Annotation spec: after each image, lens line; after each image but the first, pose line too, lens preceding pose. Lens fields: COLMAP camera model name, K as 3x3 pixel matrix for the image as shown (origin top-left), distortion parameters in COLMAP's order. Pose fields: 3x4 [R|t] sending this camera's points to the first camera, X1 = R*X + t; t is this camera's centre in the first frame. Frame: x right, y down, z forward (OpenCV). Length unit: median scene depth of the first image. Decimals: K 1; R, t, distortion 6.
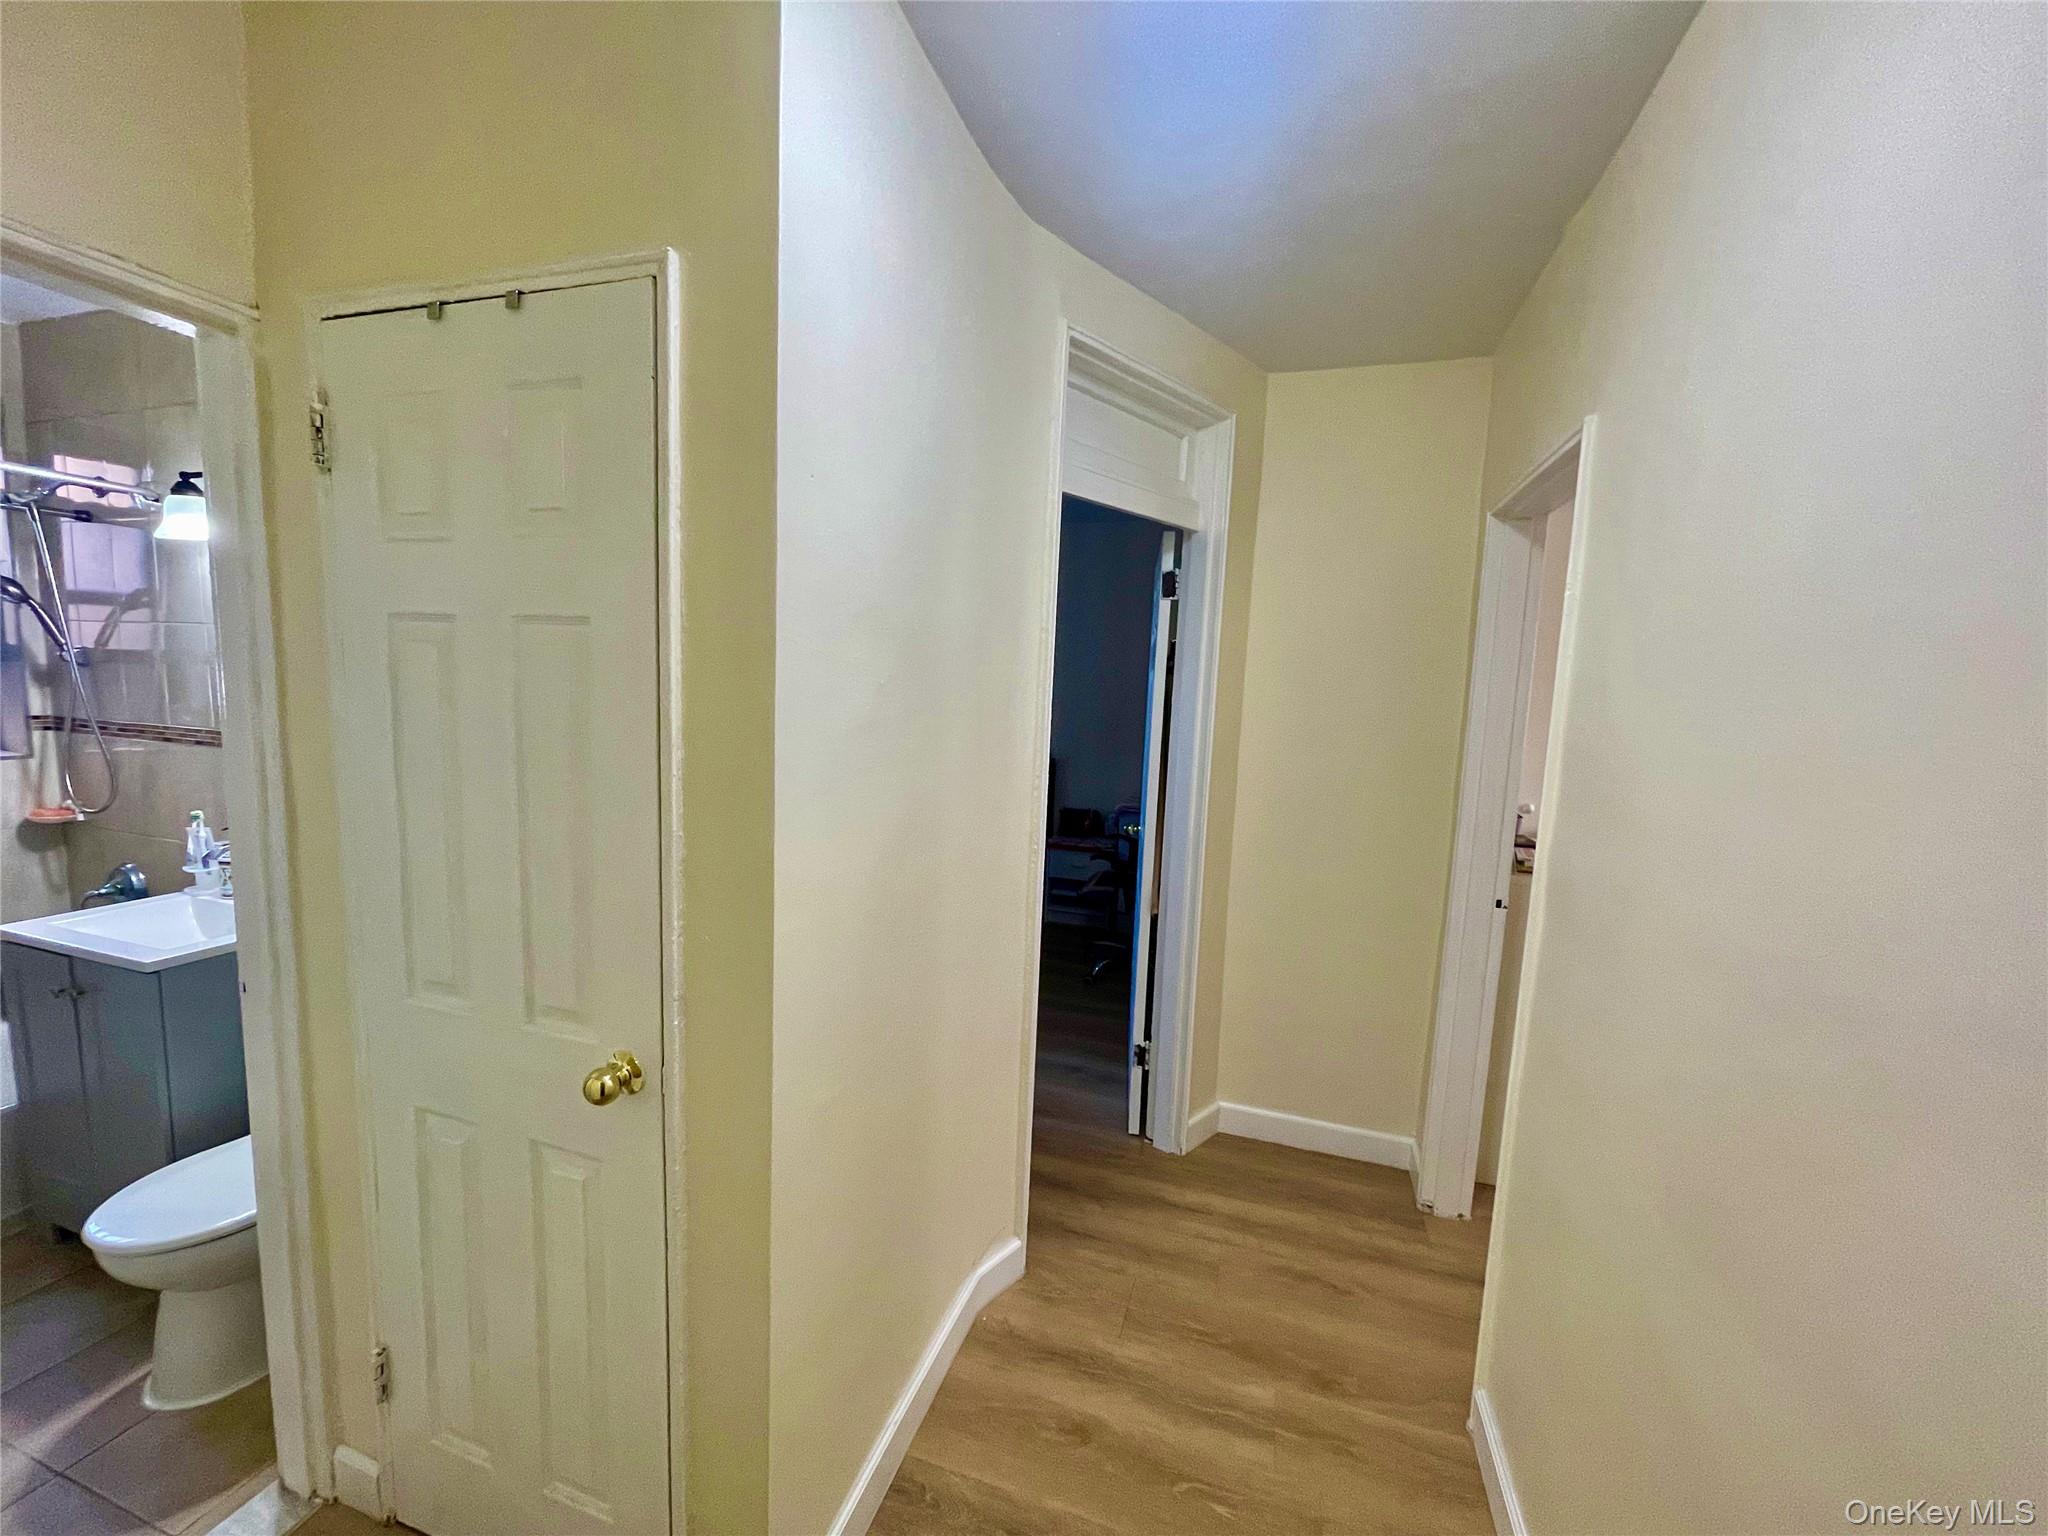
lens RADIAL K [[831.4, 0, 1003.9], [0, 831.4, 759.1], [0, 0, 1]] dist [-0.000977, -0.000300]
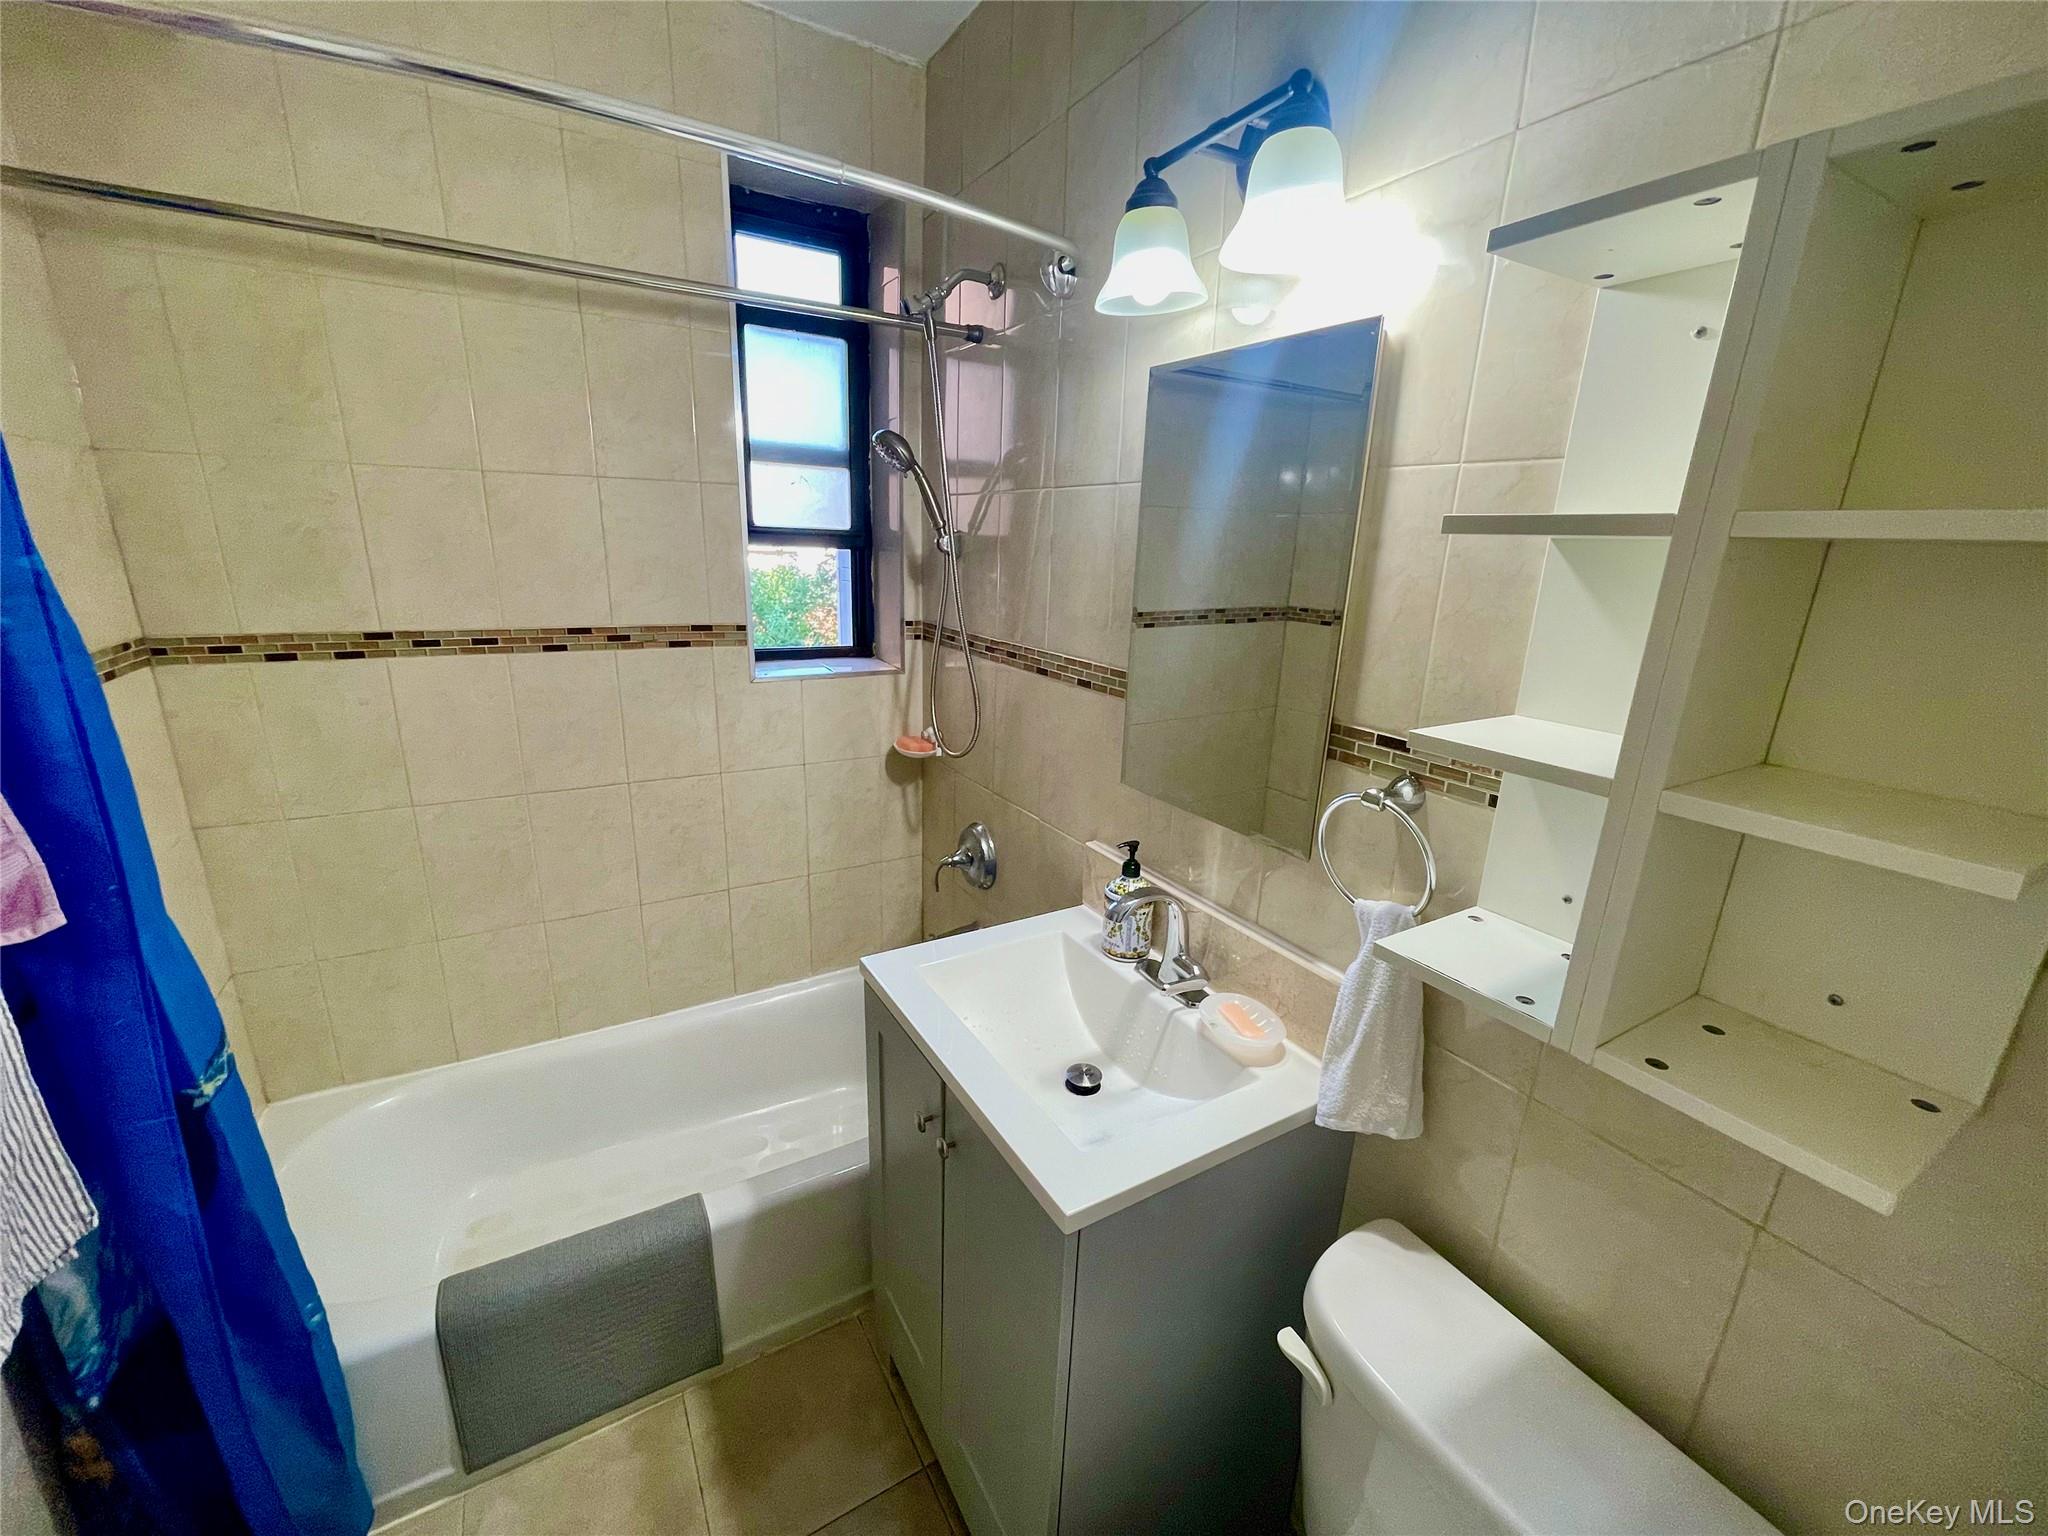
lens RADIAL K [[837.9, 0, 1014.2], [0, 837.9, 775.4], [0, 0, 1]] dist [0.001121, 0.000744]
pose [[0.753177, 0.171301, -0.635122, -0.553349], [-0.081125, 0.982316, 0.168740, -0.050660], [0.652796, -0.075567, 0.753755, 0.447189]]
